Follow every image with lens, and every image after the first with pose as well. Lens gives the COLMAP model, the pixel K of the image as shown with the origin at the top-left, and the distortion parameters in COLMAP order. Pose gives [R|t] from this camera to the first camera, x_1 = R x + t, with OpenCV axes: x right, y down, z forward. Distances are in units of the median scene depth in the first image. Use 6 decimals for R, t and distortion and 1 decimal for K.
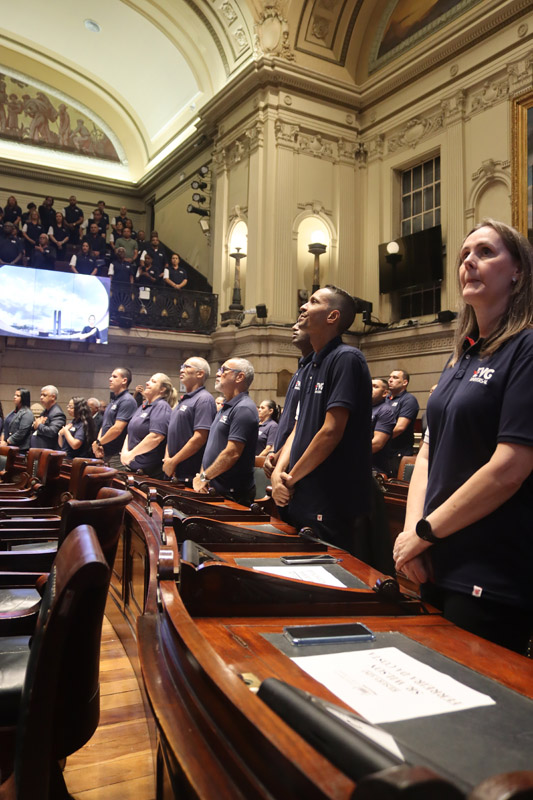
lens RADIAL K [[696.9, 0, 270.2], [0, 696.9, 401.0], [0, 0, 1]] dist [-0.153482, 0.161156]
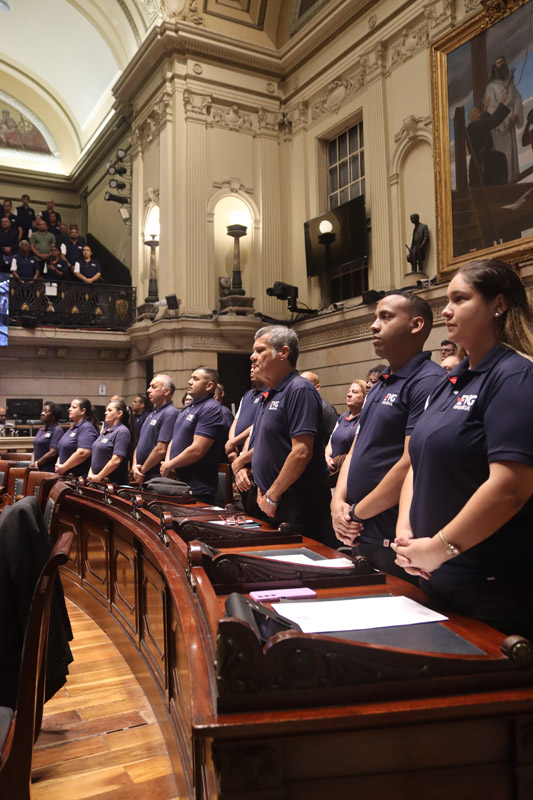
lens RADIAL K [[696.9, 0, 270.2], [0, 696.9, 401.0], [0, 0, 1]] dist [-0.153482, 0.161156]
pose [[0.999052, -0.042385, -0.009909, 0.109915], [0.042389, 0.999101, 0.000158, 0.003915], [0.009893, -0.000578, 0.999951, 0.095797]]
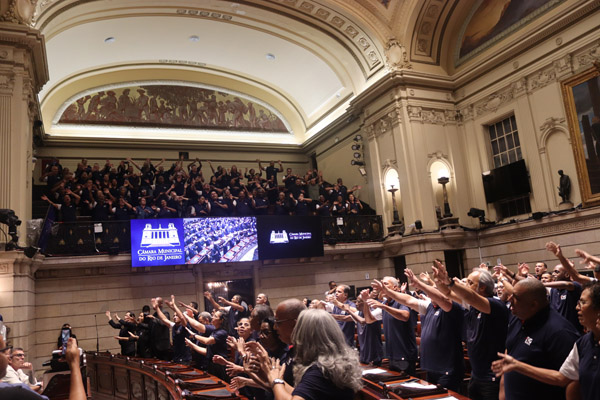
lens RADIAL K [[506.3, 0, 297.7], [0, 506.3, 202.7], [0, 0, 1]] dist [-0.167777, 0.156618]
pose [[0.987821, -0.127360, -0.089387, -0.166466], [0.115329, 0.984935, -0.128847, -0.058291], [0.104450, 0.116969, 0.987628, -0.171380]]
